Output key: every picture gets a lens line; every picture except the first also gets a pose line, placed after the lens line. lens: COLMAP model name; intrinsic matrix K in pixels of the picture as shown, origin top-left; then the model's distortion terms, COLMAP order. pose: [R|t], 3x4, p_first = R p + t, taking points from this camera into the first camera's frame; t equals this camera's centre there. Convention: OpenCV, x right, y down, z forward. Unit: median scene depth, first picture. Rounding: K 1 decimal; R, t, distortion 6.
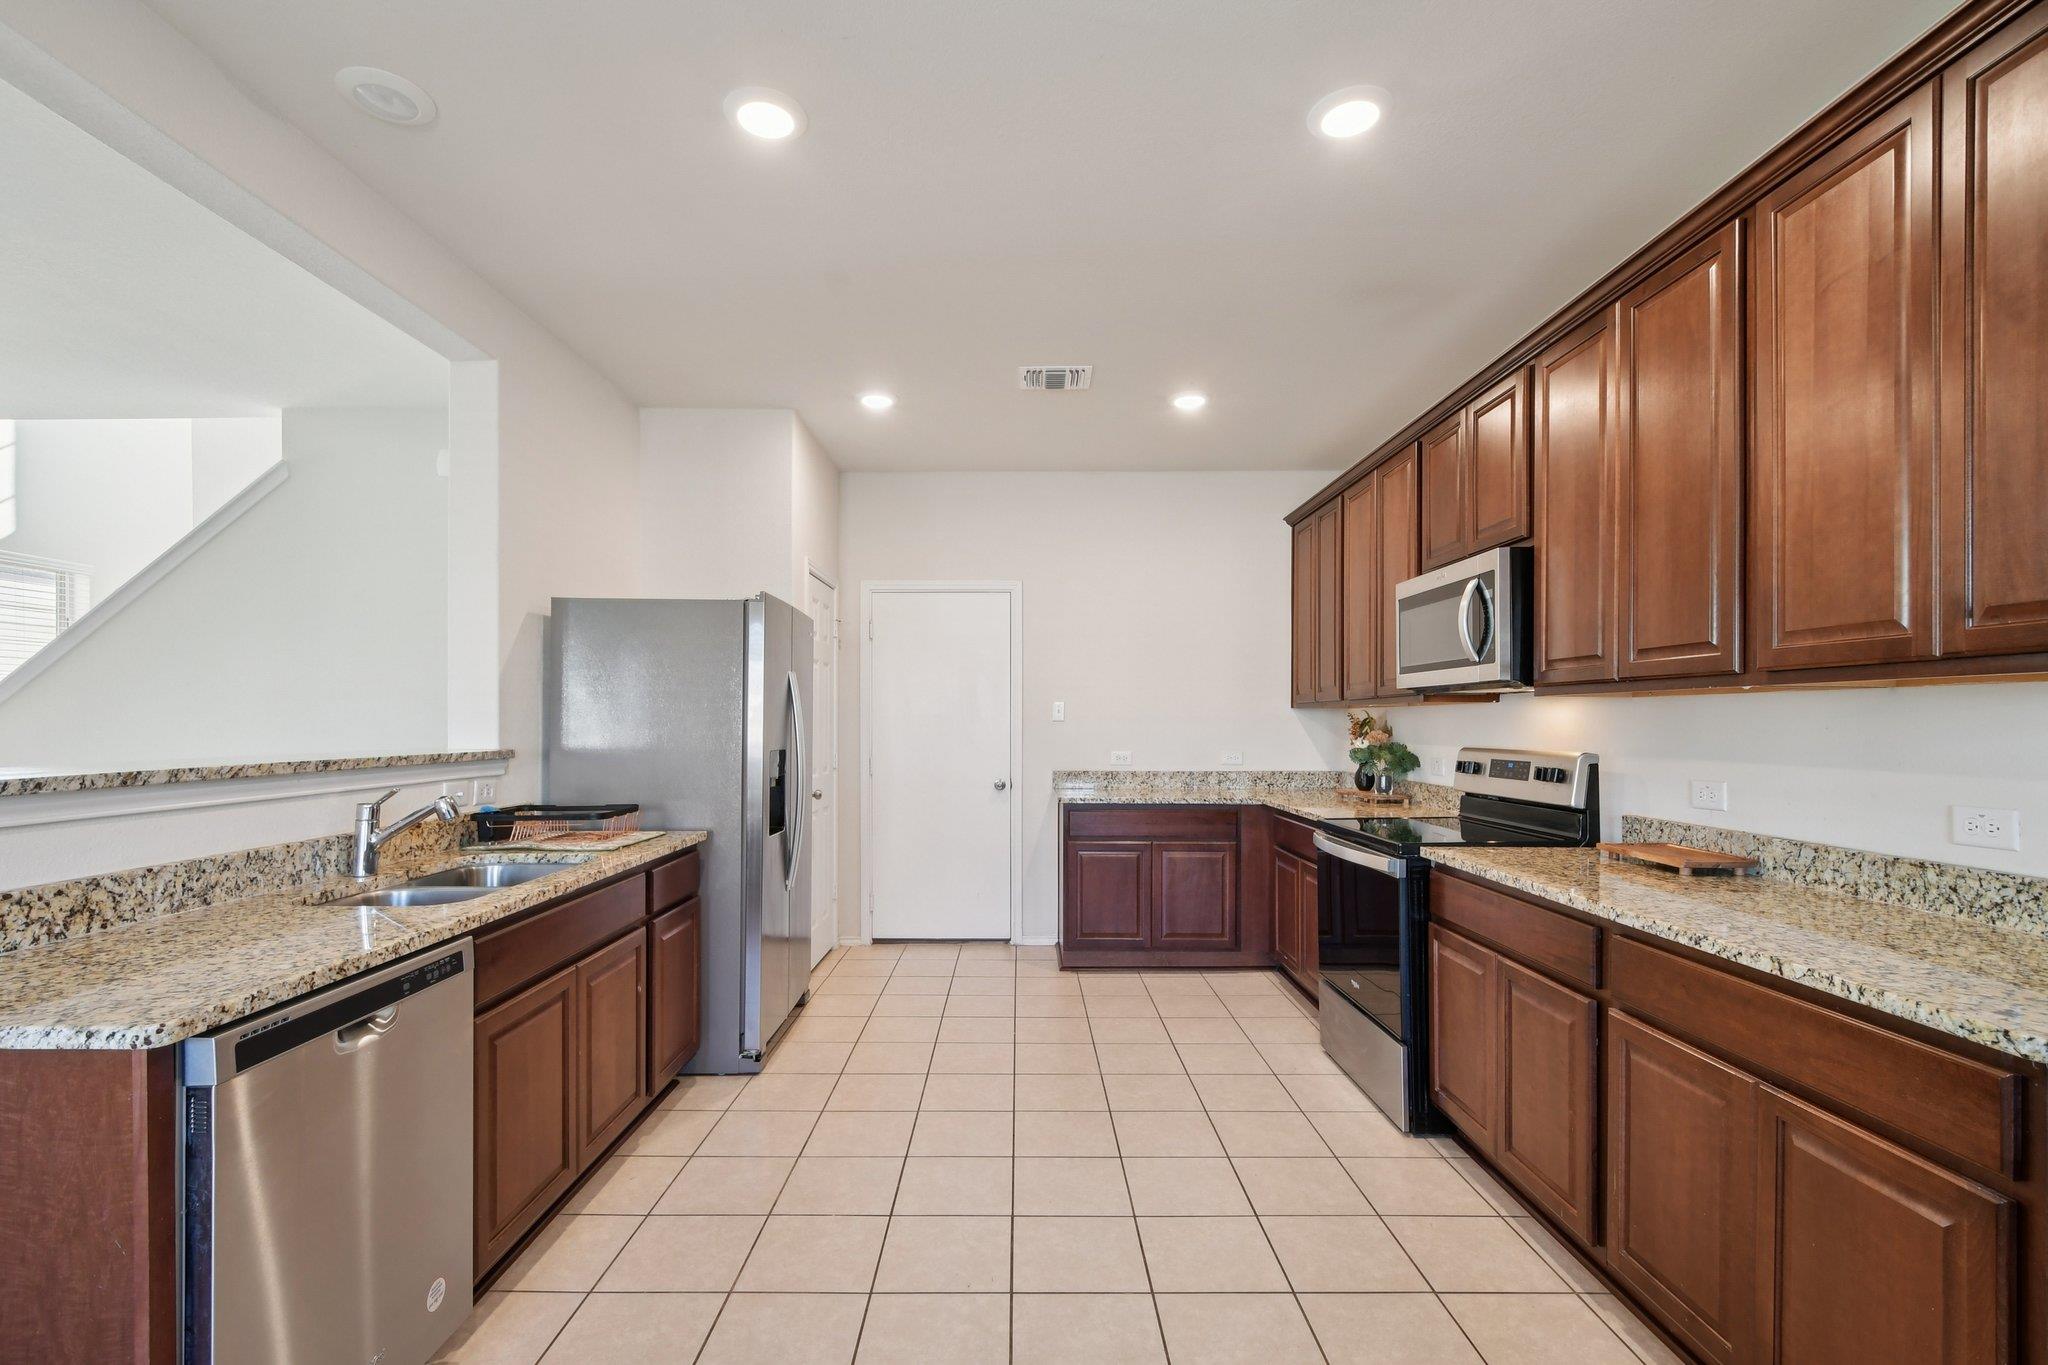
lens RADIAL K [[905.0, 0, 1017.6], [0, 905.0, 718.1], [0, 0, 1]] dist [-0.002172, 0.000062]
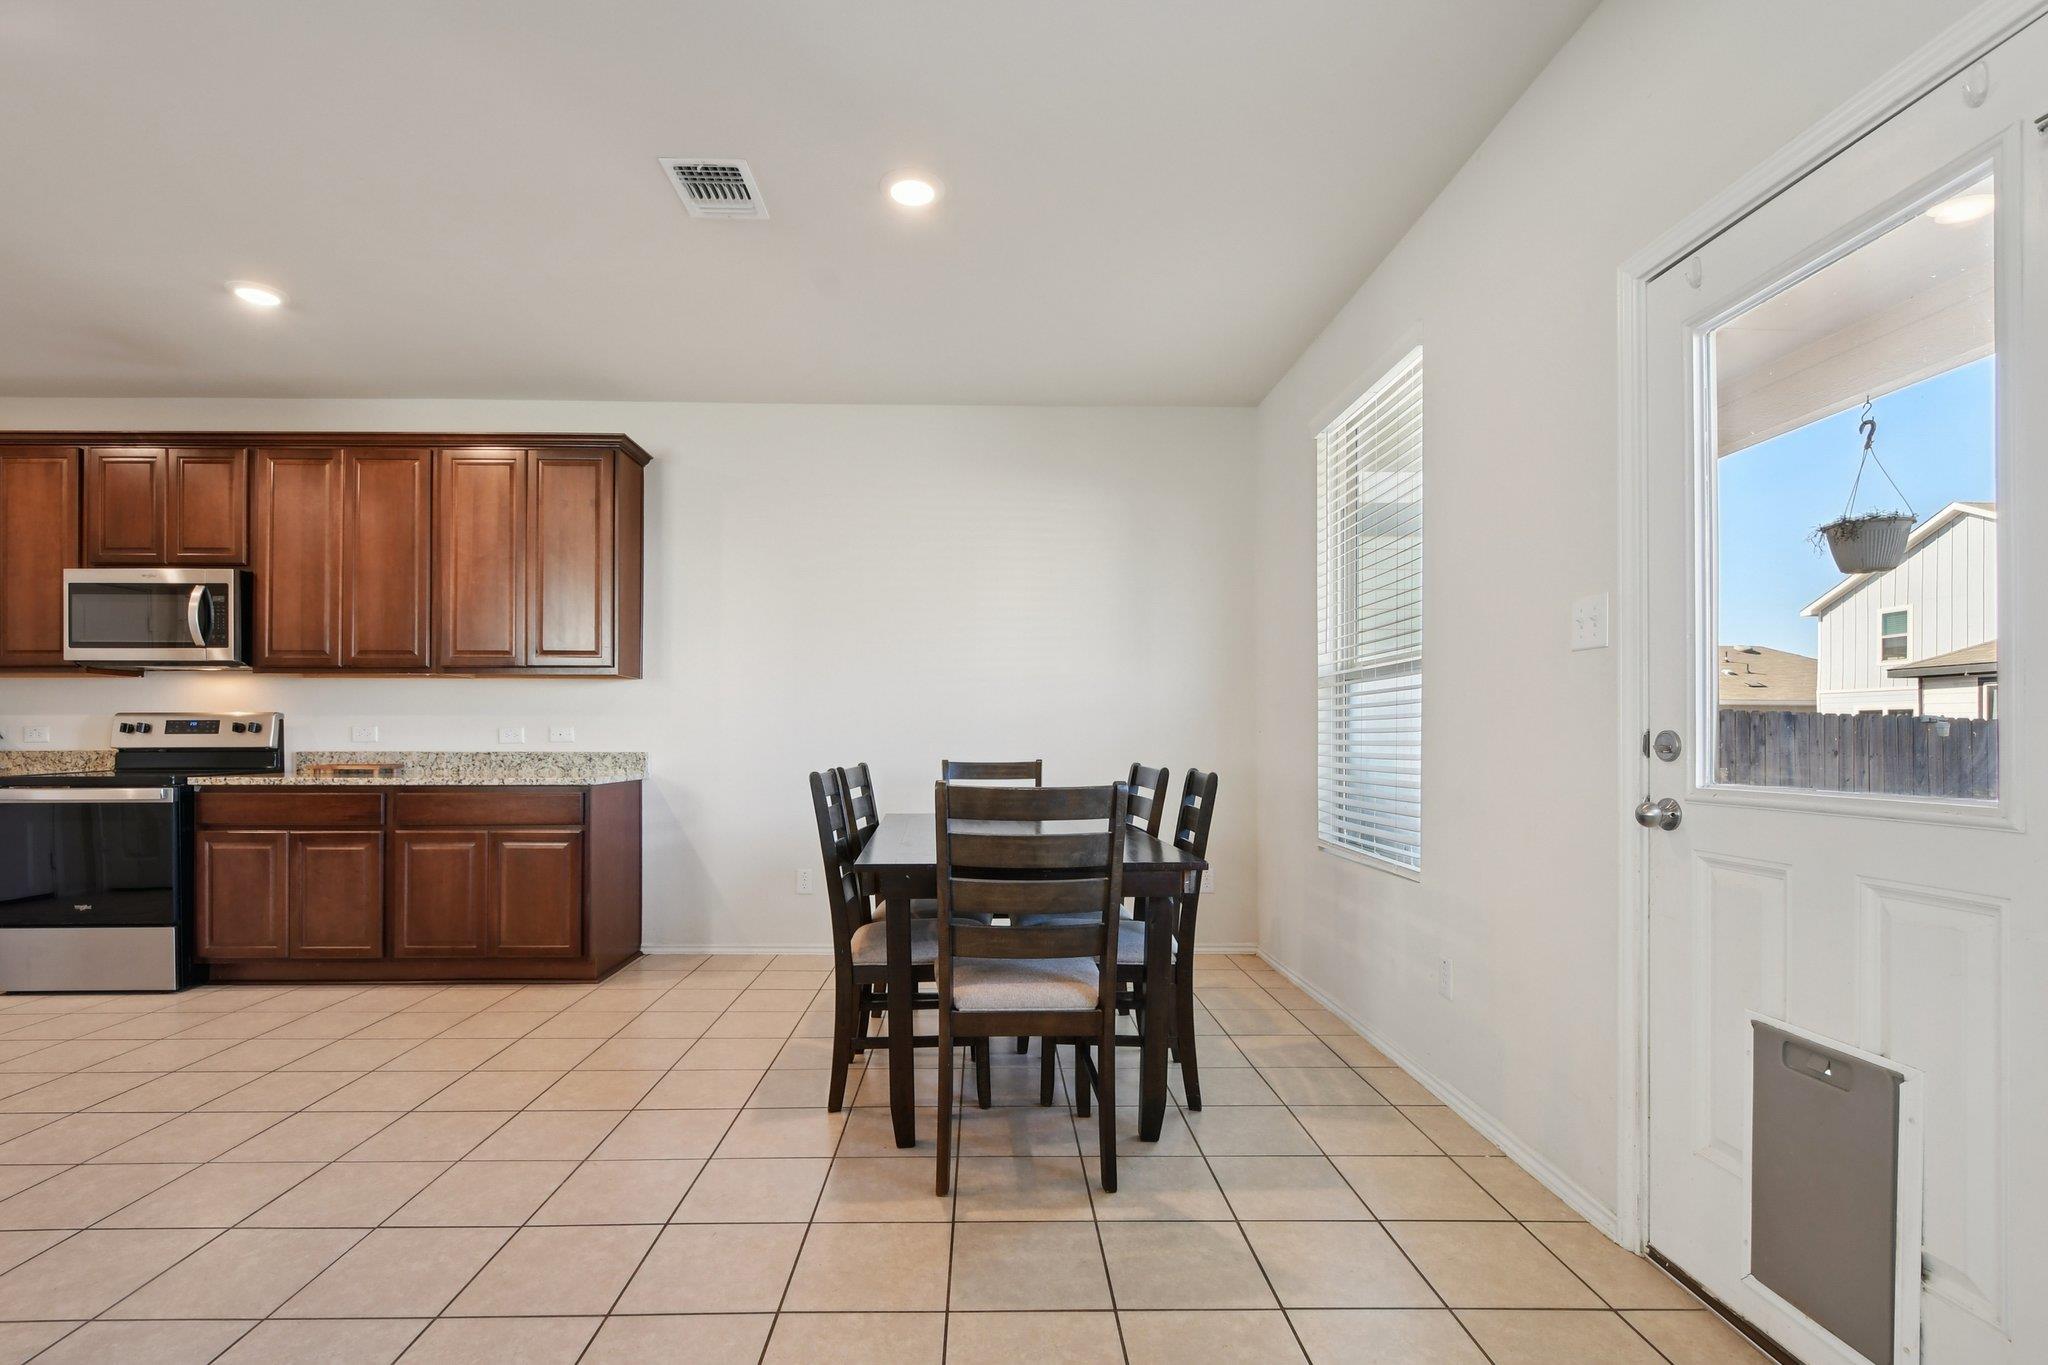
lens RADIAL K [[912.0, 0, 989.6], [0, 912.0, 732.0], [0, 0, 1]] dist [0.003366, -0.000186]
pose [[-0.011015, 0.002534, 0.999936, -0.938262], [-0.005629, 0.999981, -0.002596, 0.069312], [-0.999923, -0.005657, -0.011000, -0.193677]]
